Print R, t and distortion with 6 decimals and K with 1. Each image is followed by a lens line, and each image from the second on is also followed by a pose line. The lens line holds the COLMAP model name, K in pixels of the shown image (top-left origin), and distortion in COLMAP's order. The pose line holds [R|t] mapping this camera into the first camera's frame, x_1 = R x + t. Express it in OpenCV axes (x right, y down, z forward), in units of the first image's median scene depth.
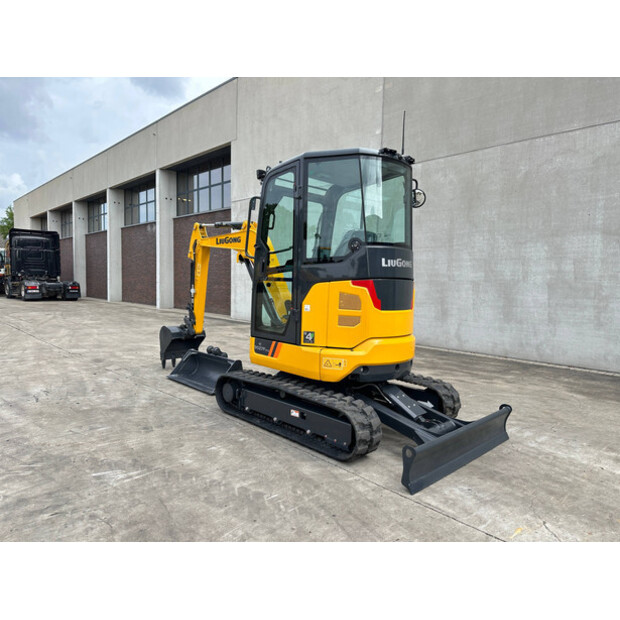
lens RADIAL K [[432.1, 0, 312.7], [0, 432.1, 316.1], [0, 0, 1]] dist [0.037306, -0.046369]
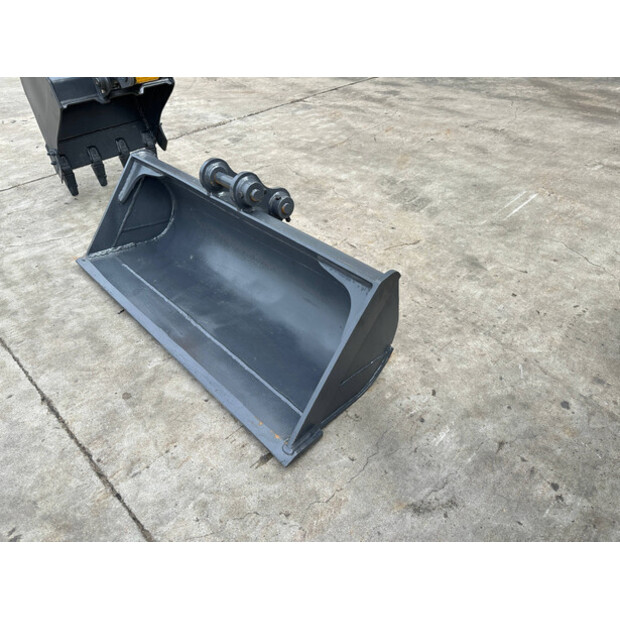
lens RADIAL K [[434.1, 0, 308.7], [0, 434.1, 313.2], [0, 0, 1]] dist [0.040225, -0.051589]
pose [[0.998636, -0.052167, 0.002097, -0.273514], [0.041084, 0.809977, 0.585022, 0.003783], [-0.032217, -0.584137, 0.811015, 1.087748]]
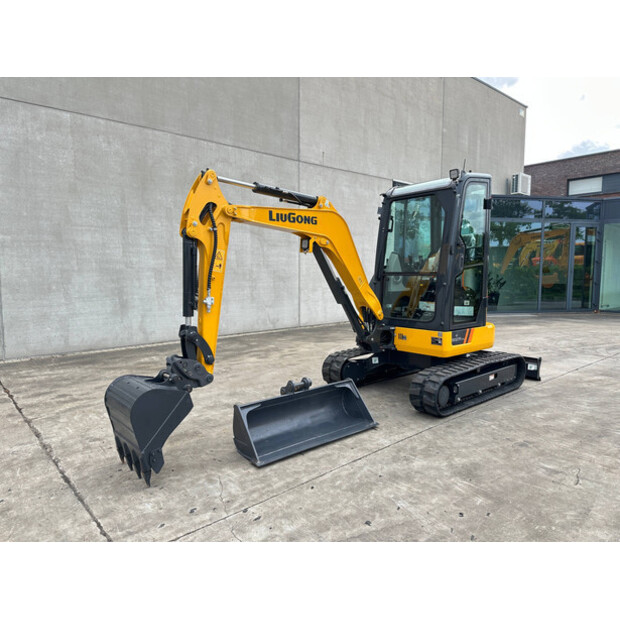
lens RADIAL K [[434.1, 0, 308.7], [0, 434.1, 313.2], [0, 0, 1]] dist [0.040225, -0.051589]
pose [[0.056425, -0.121014, 0.991046, -1.231111], [0.078343, 0.990103, 0.116438, -0.147244], [-0.995328, 0.071072, 0.065347, 1.317416]]
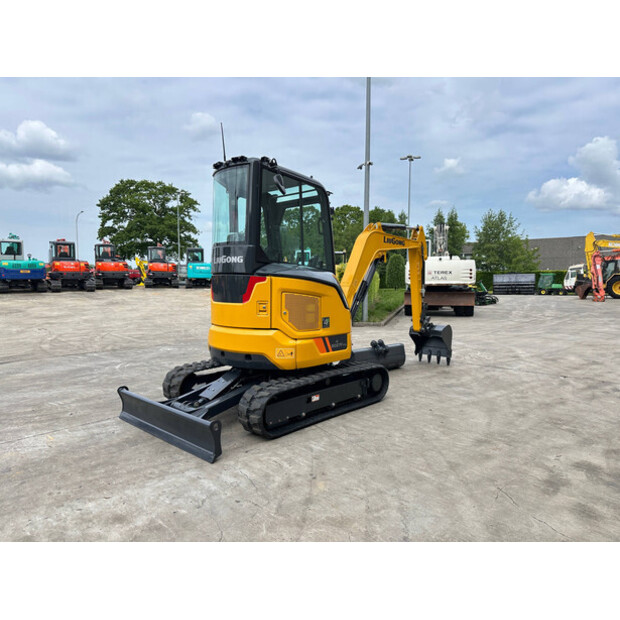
lens RADIAL K [[434.1, 0, 308.7], [0, 434.1, 313.2], [0, 0, 1]] dist [0.040225, -0.051589]
pose [[0.048821, 0.053513, -0.997373, 1.212613], [-0.080029, 0.995563, 0.049499, -0.053577], [0.995596, 0.077402, 0.052887, 1.068721]]
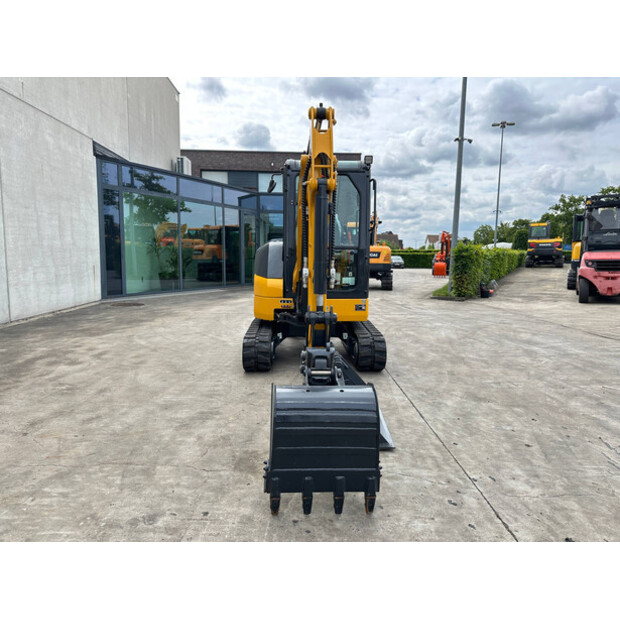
lens RADIAL K [[434.1, 0, 308.7], [0, 434.1, 313.2], [0, 0, 1]] dist [0.040225, -0.051589]
pose [[-0.739446, -0.123249, 0.661838, -0.845348], [0.021250, 0.978336, 0.205929, -0.165363], [-0.672881, 0.166338, -0.720807, 2.057584]]
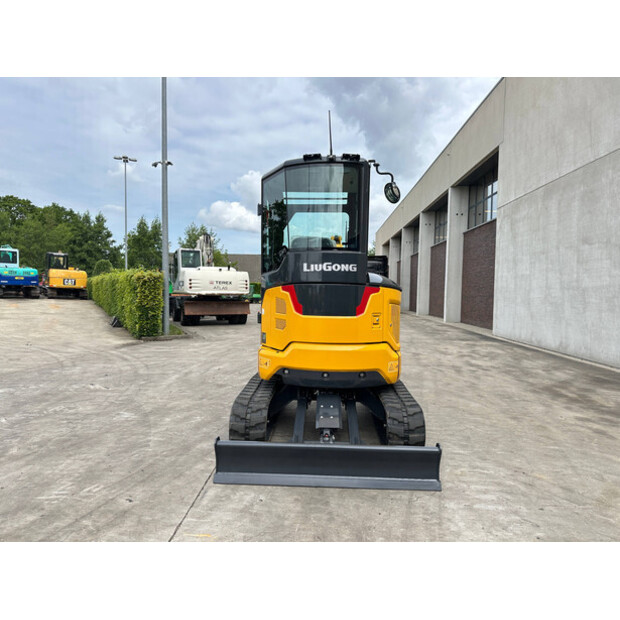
lens RADIAL K [[434.1, 0, 308.7], [0, 434.1, 313.2], [0, 0, 1]] dist [0.040225, -0.051589]
pose [[0.687575, 0.022216, -0.725773, 0.801297], [-0.054270, 0.998308, -0.020856, 0.002540], [0.724082, 0.053728, 0.687618, 0.282265]]
